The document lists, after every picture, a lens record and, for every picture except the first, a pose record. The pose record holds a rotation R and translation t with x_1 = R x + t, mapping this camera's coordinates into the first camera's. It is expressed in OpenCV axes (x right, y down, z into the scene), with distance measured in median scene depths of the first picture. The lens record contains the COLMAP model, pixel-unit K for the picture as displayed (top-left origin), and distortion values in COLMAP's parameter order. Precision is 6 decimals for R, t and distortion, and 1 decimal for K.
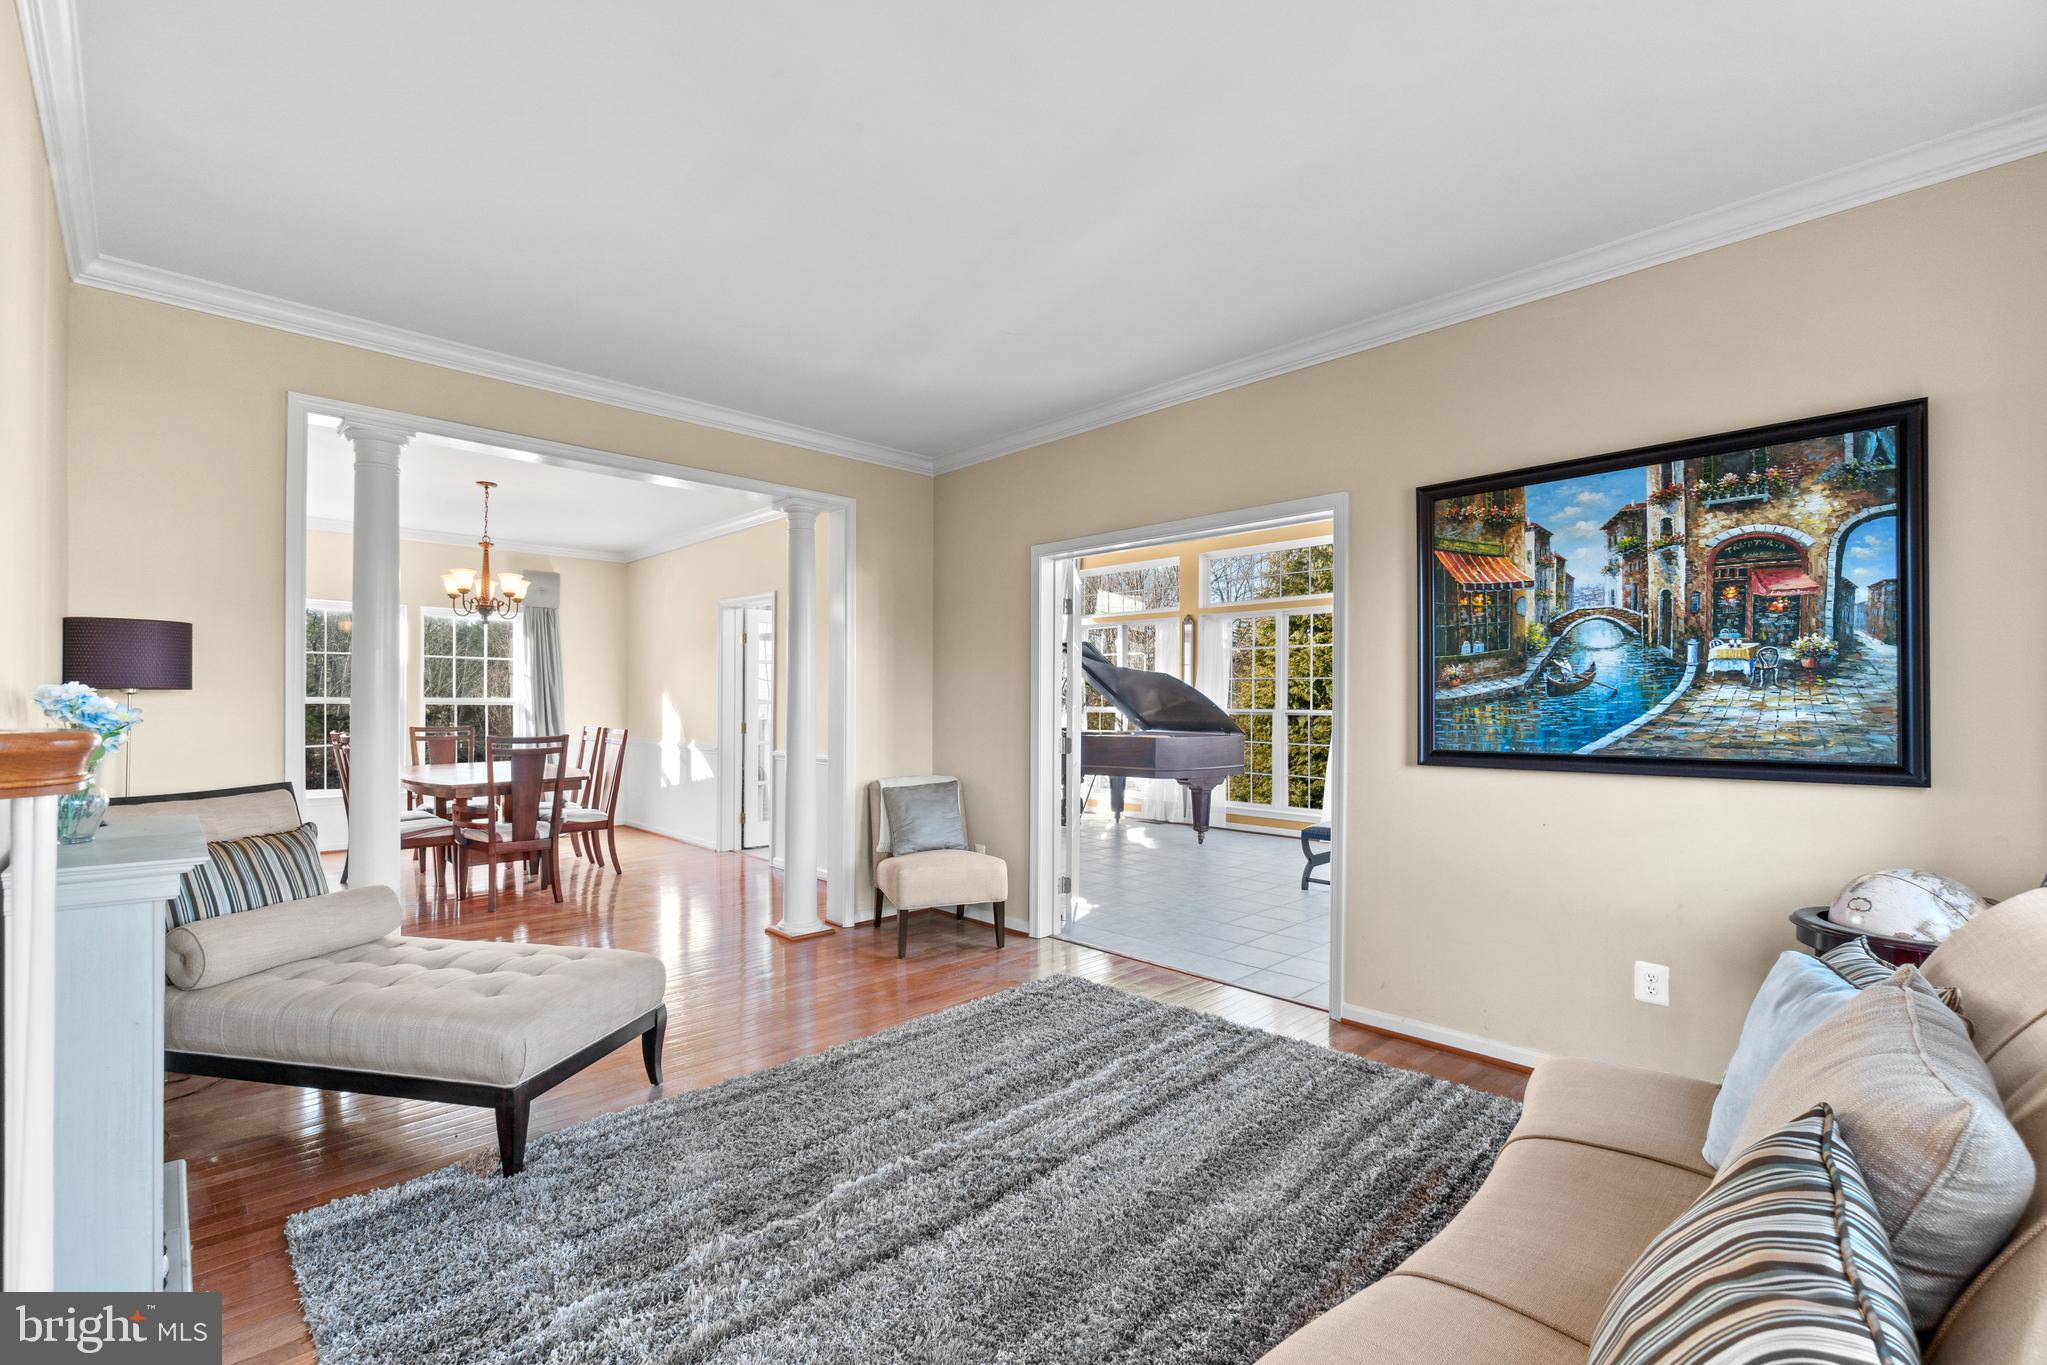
lens RADIAL K [[886.7, 0, 1003.0], [0, 886.7, 695.8], [0, 0, 1]] dist [-0.004606, 0.000029]
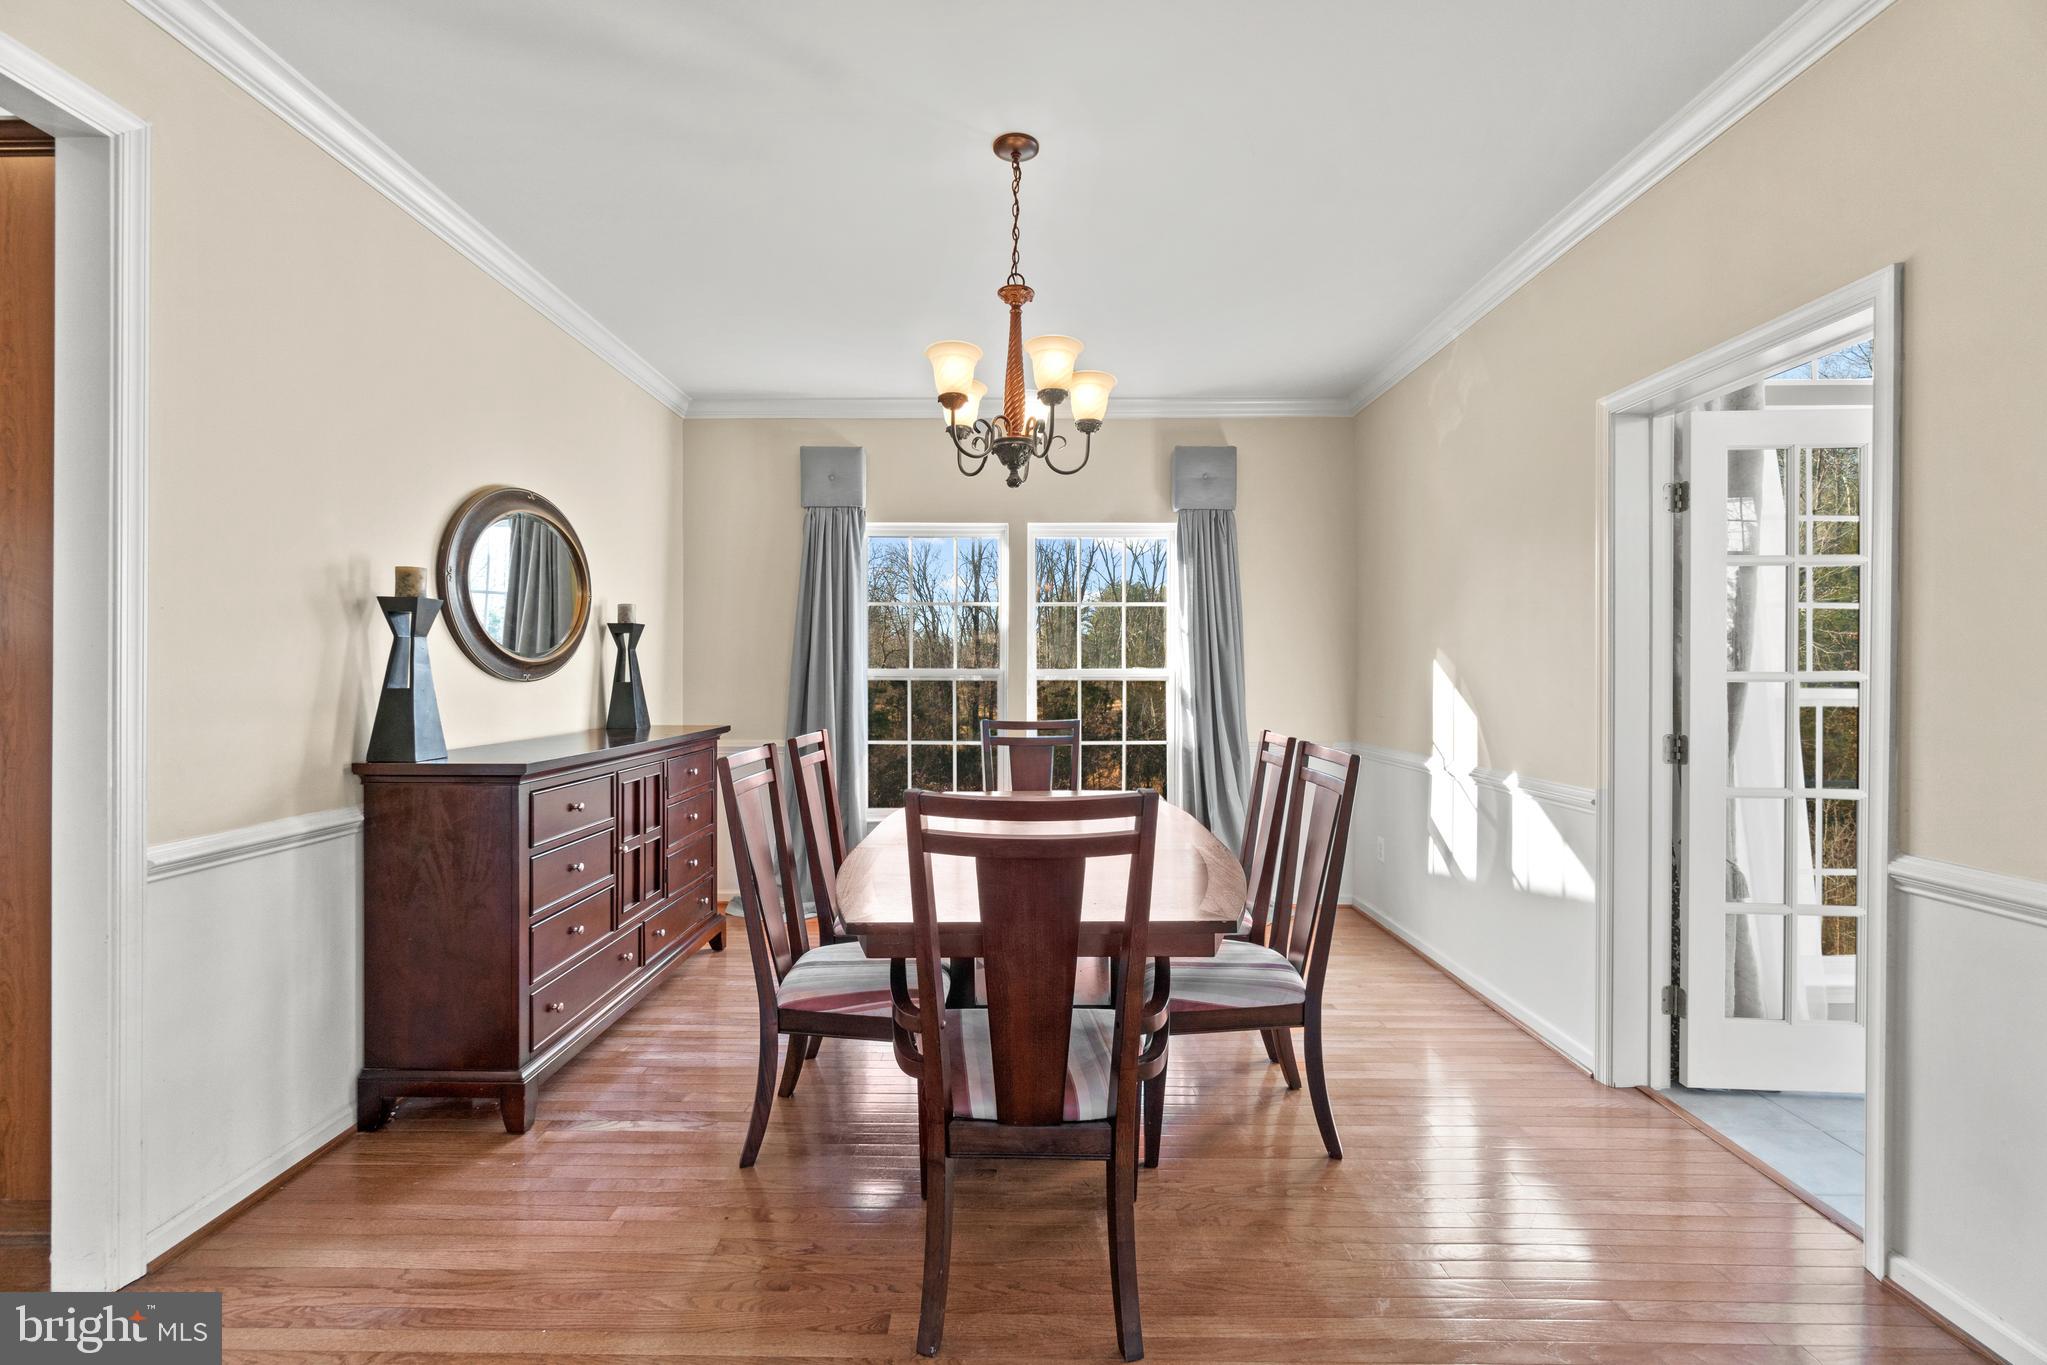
lens RADIAL K [[886.7, 0, 1012.6], [0, 886.7, 676.0], [0, 0, 1]] dist [-0.004606, 0.000029]
pose [[0.715874, 0.001290, -0.698228, -0.586795], [0.005450, 0.999958, 0.007435, 0.006237], [0.698208, -0.009128, 0.715837, 1.387714]]
